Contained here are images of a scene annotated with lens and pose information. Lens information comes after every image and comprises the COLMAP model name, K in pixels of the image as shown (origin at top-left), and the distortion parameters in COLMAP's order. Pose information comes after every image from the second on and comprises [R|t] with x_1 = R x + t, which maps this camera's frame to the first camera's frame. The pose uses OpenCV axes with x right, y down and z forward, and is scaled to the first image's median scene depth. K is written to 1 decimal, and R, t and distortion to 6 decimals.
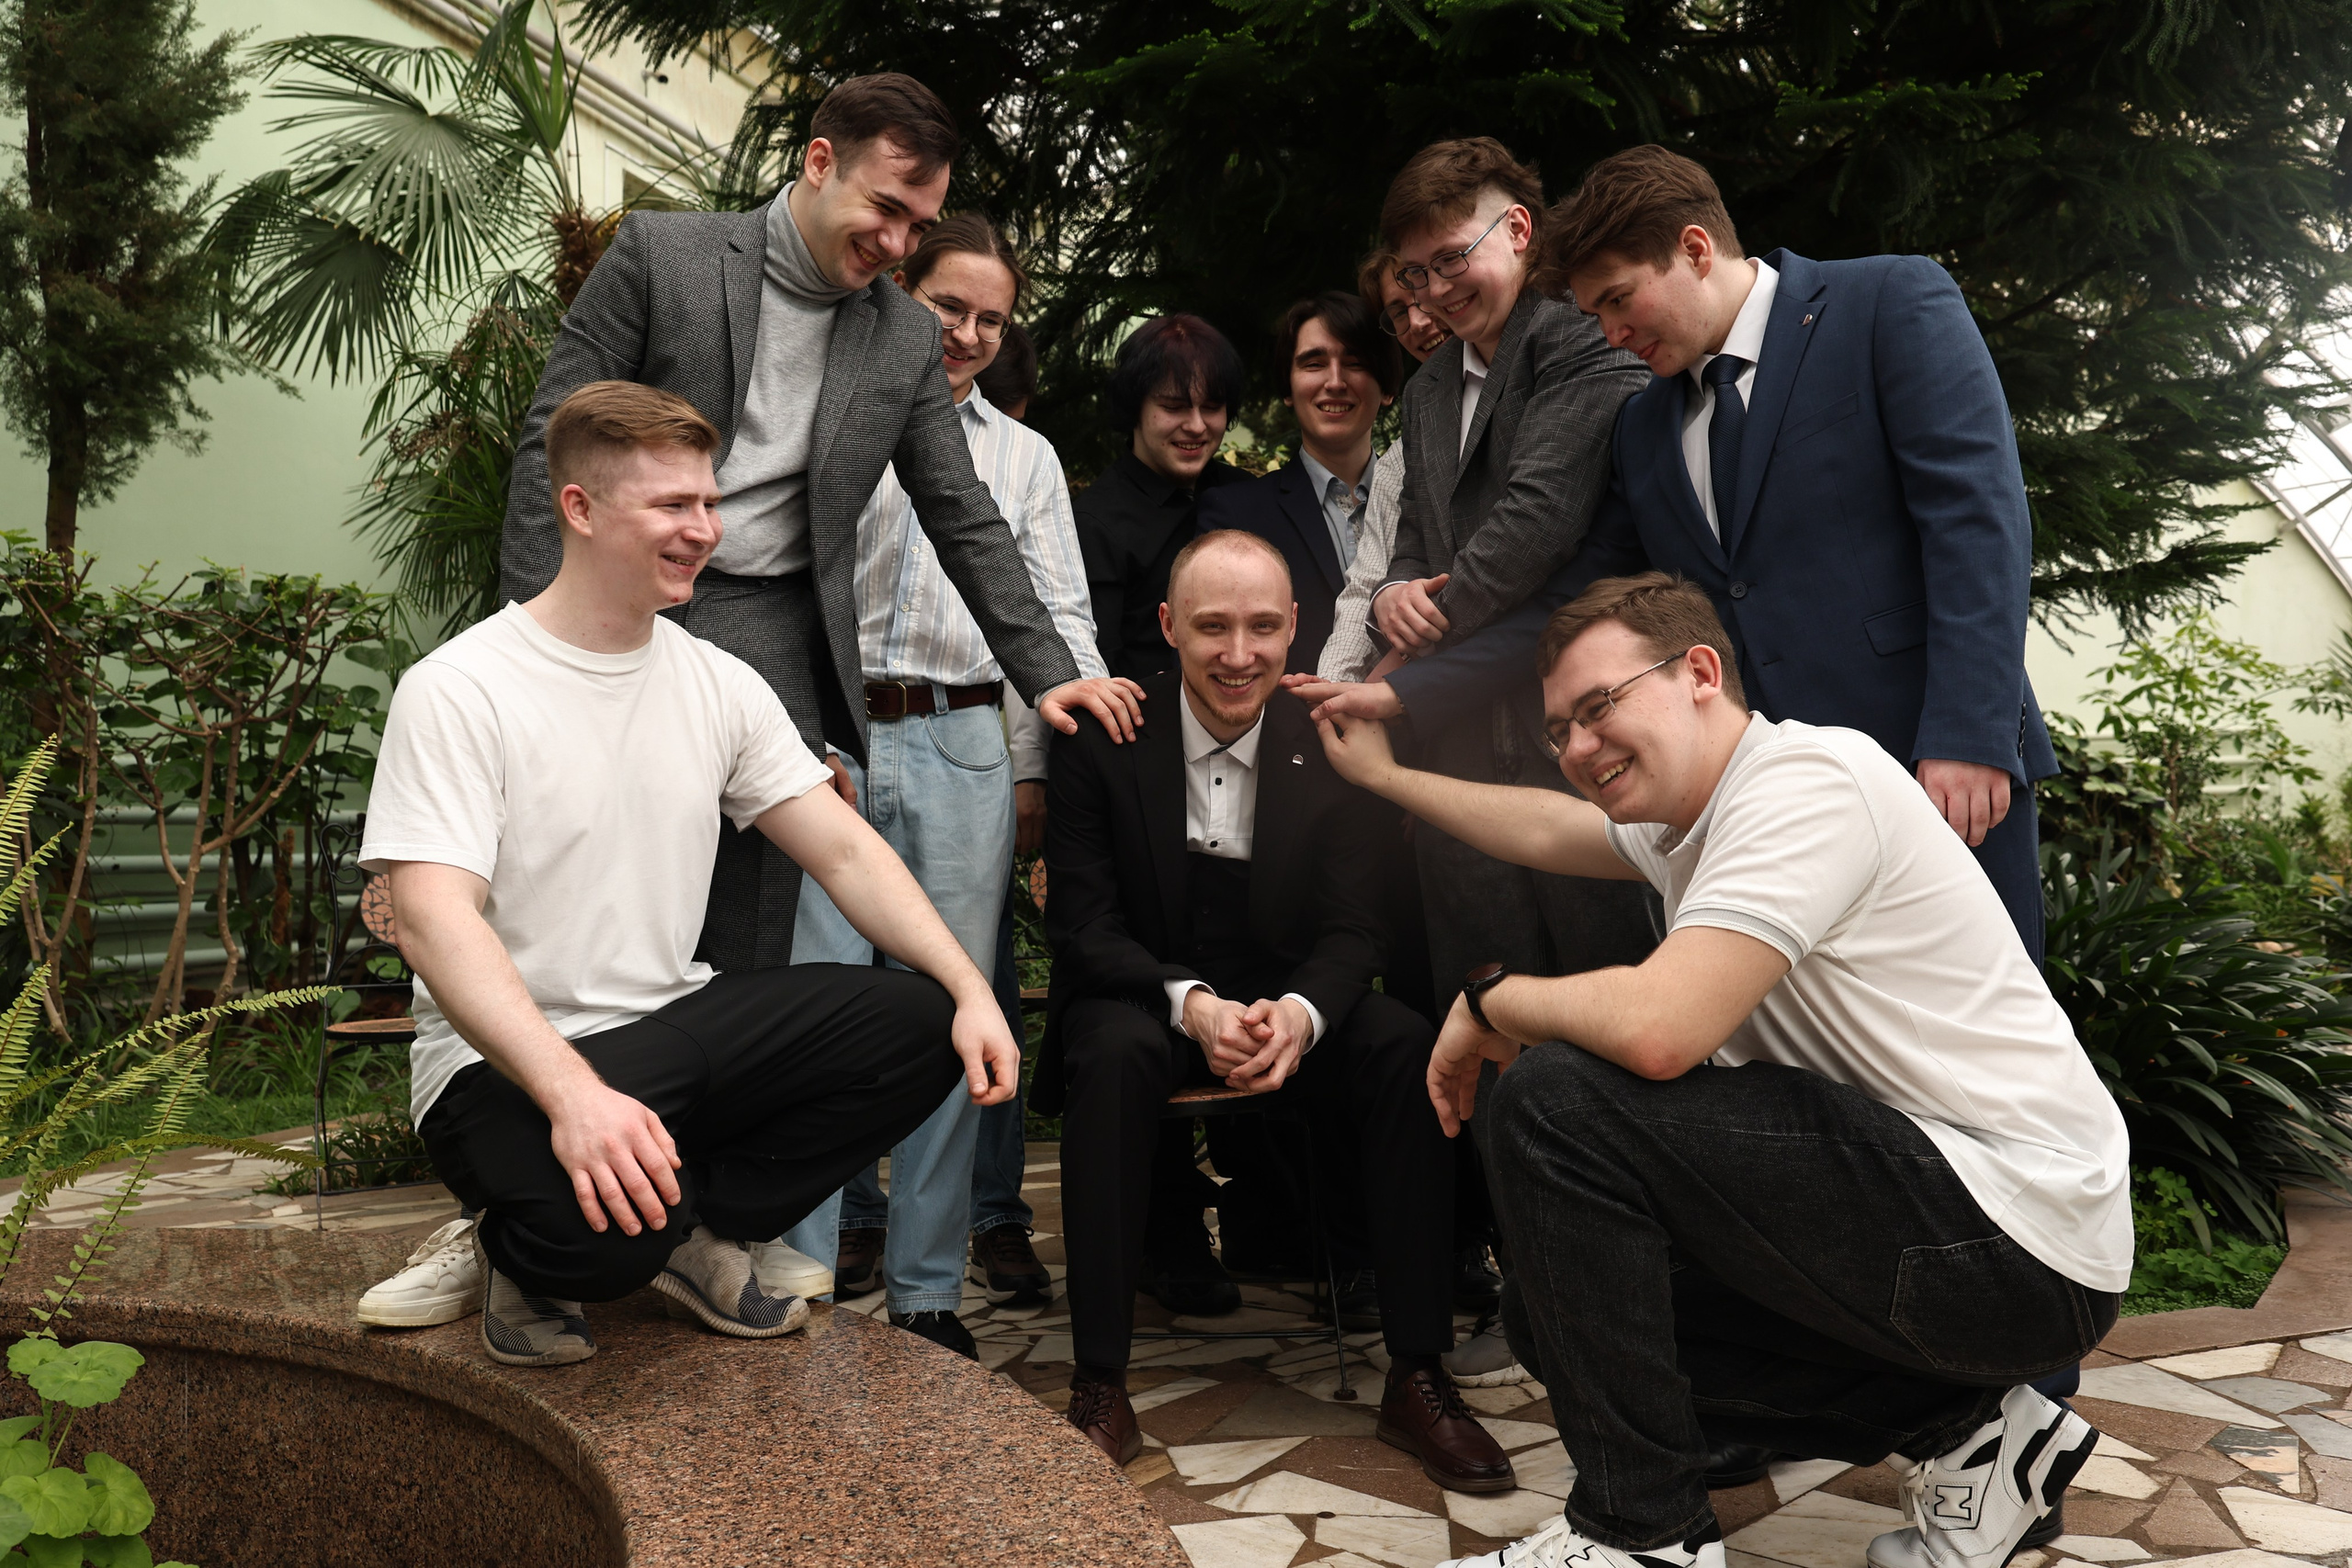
lens RADIAL K [[1869.7, 0, 1165.3], [0, 1869.7, 792.5], [0, 0, 1]] dist [-0.011356, -0.001848]
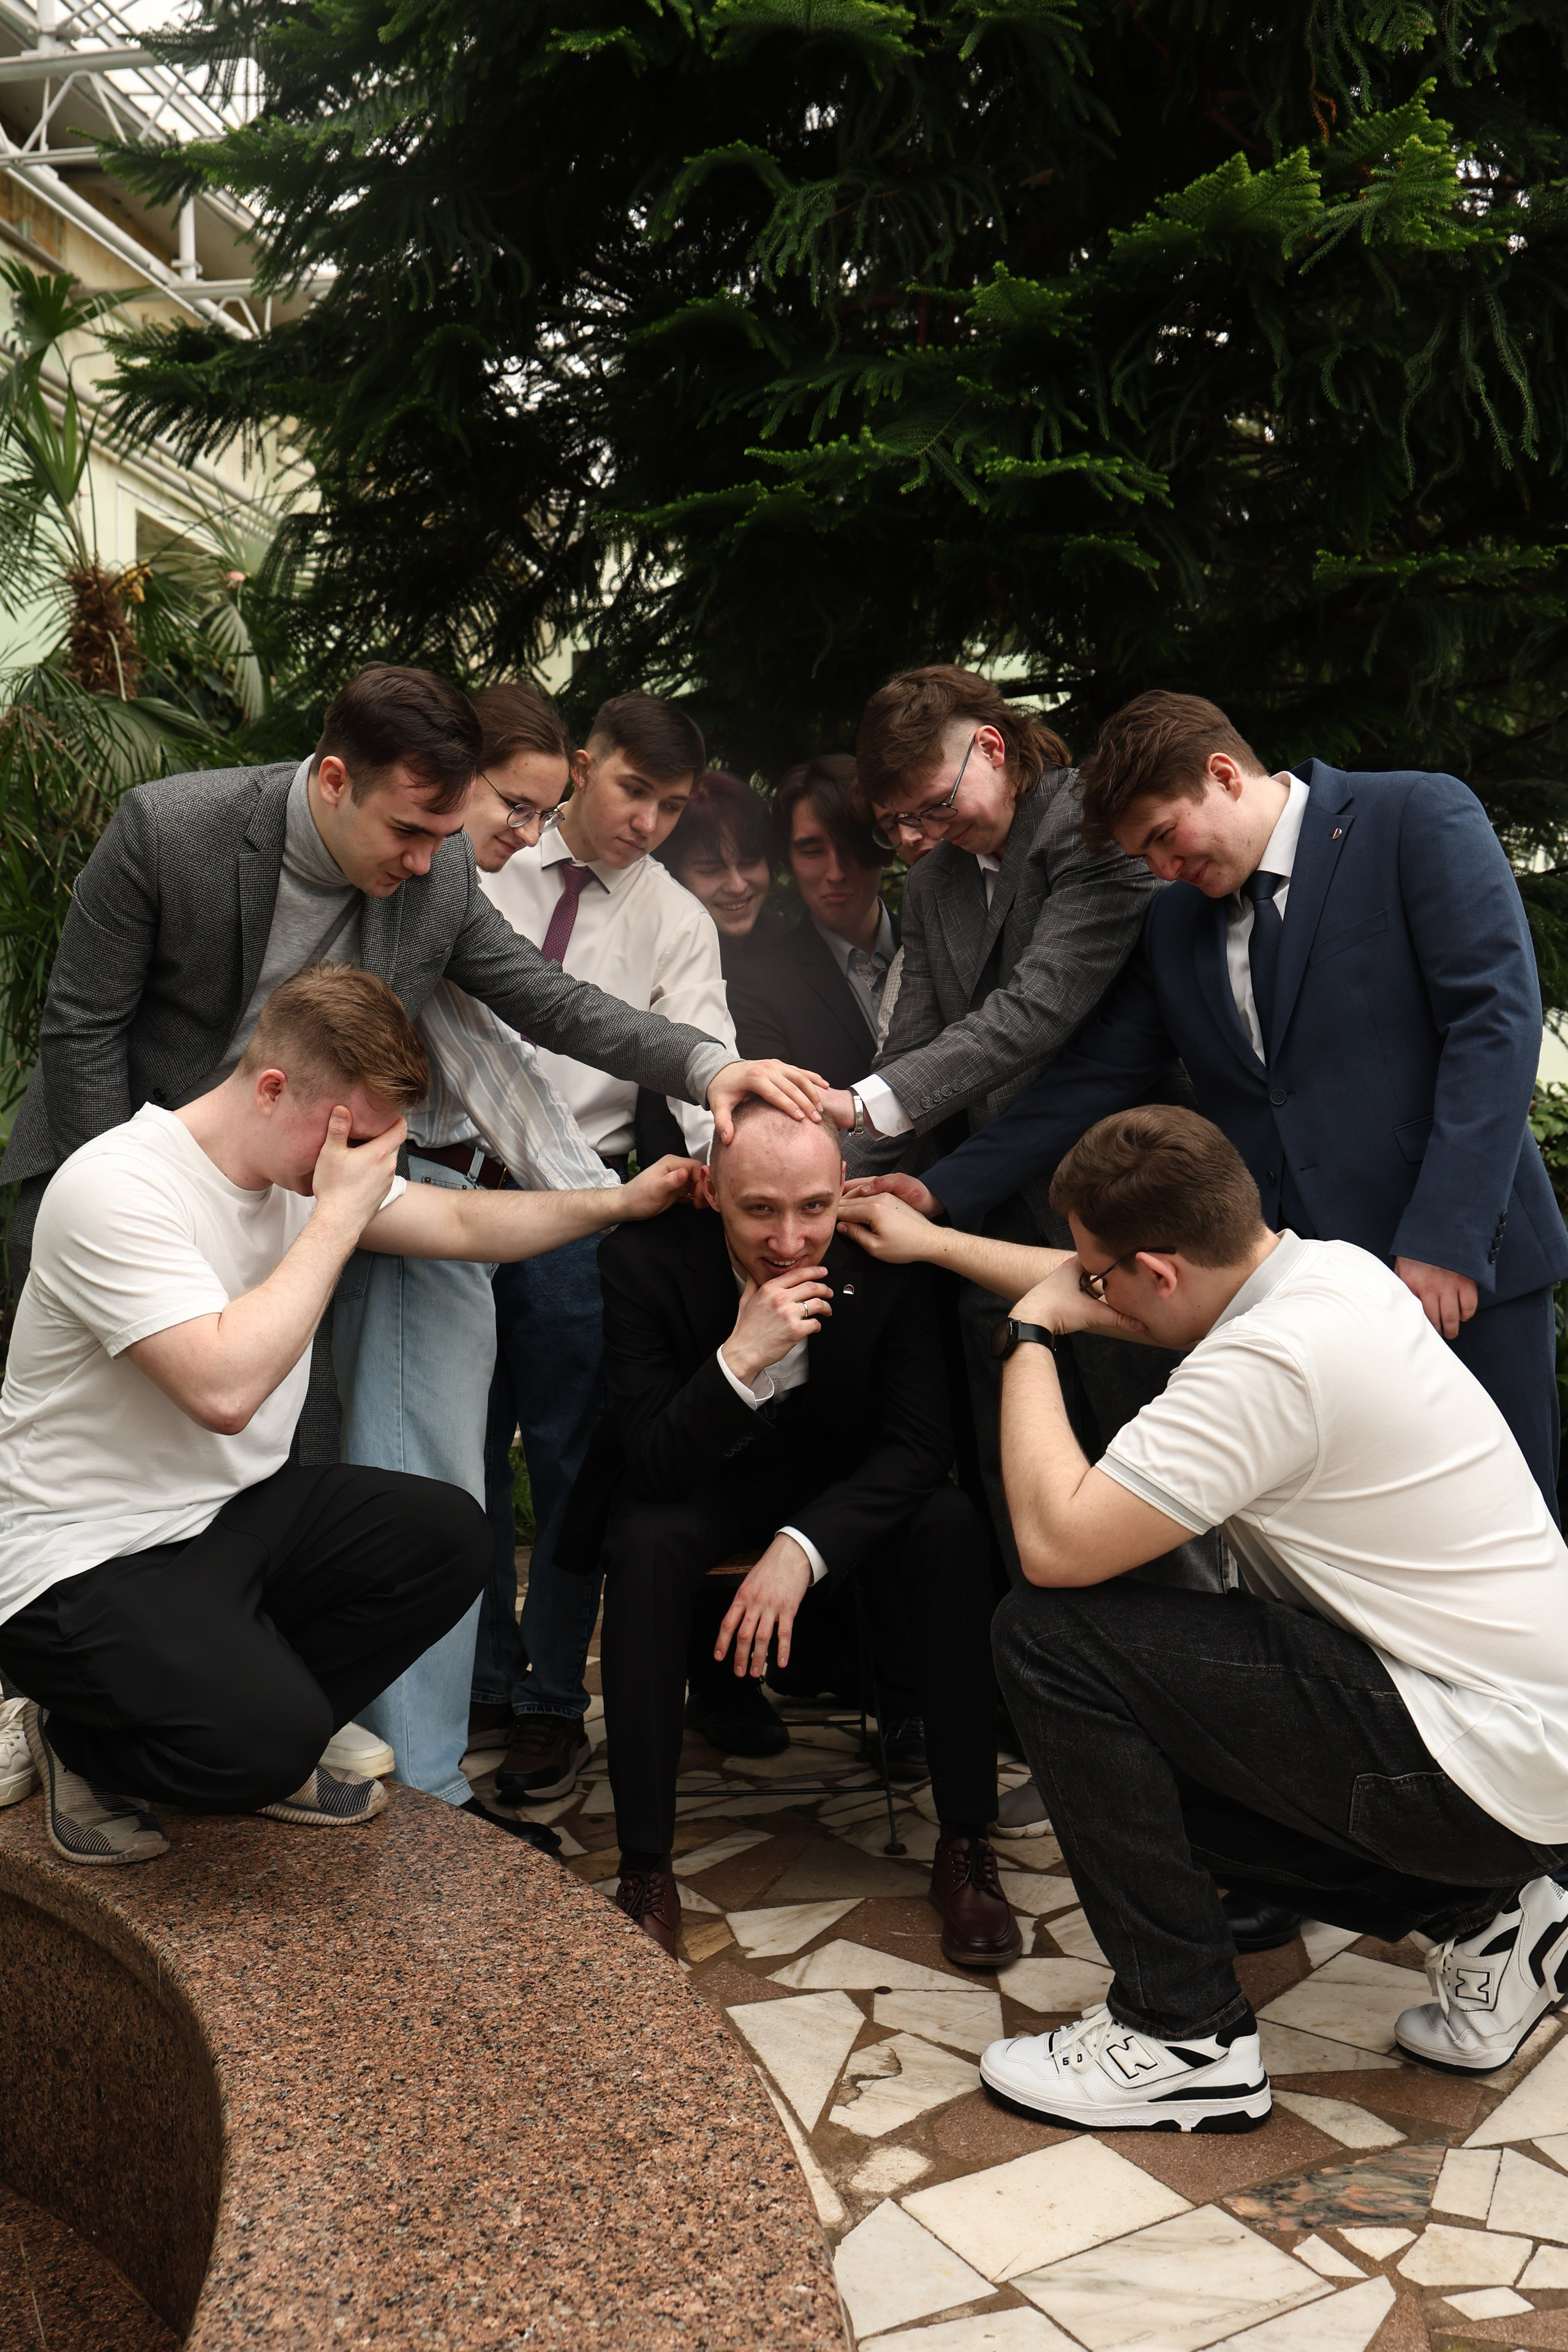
lens RADIAL K [[1869.9, 0, 790.7], [0, 1869.9, 1179.1], [0, 0, 1]] dist [-0.011356, -0.001848]
pose [[0.998344, 0.001335, 0.057518, -0.012216], [-0.003035, 0.999561, 0.029471, -0.045251], [-0.057454, -0.029597, 0.997909, -0.009643]]
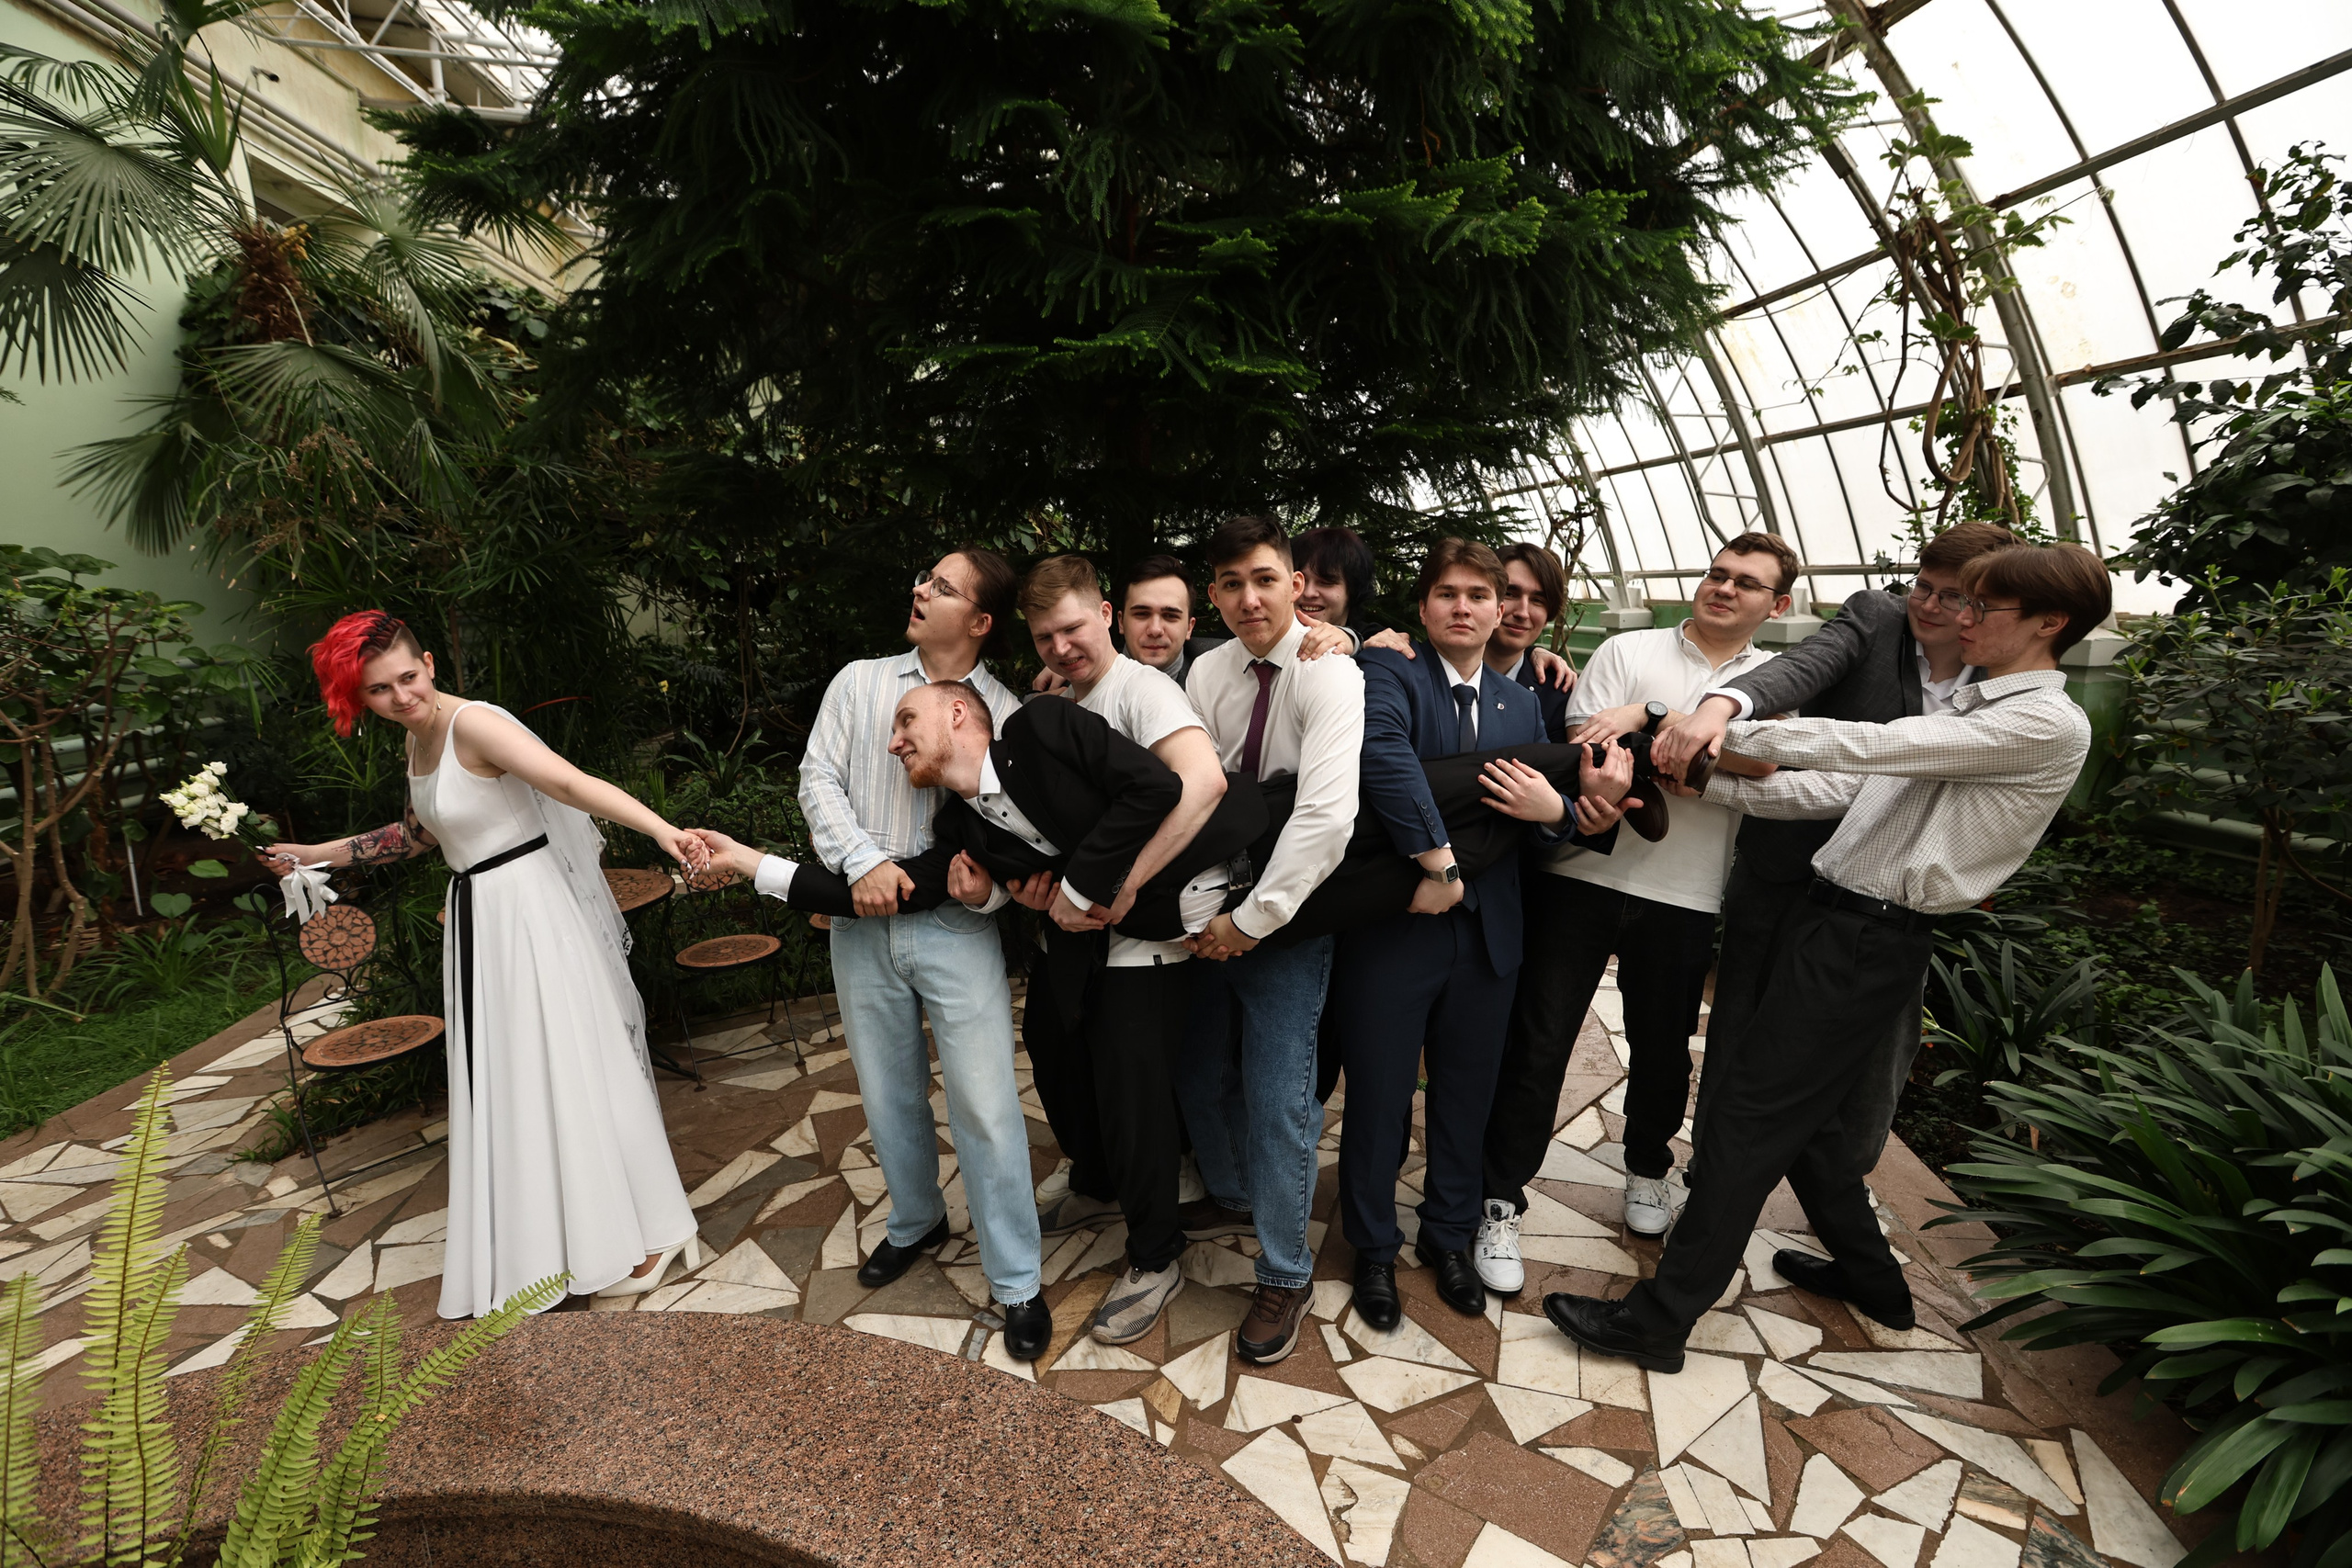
lens RADIAL K [[1066.3, 0, 1162.6], [0, 1066.3, 789.0], [0, 0, 1]] dist [-0.036336, 0.009268]
pose [[0.907048, -0.090478, 0.411190, -0.176999], [0.003233, 0.978104, 0.208092, -0.181856], [-0.421014, -0.187420, 0.887480, 0.143748]]
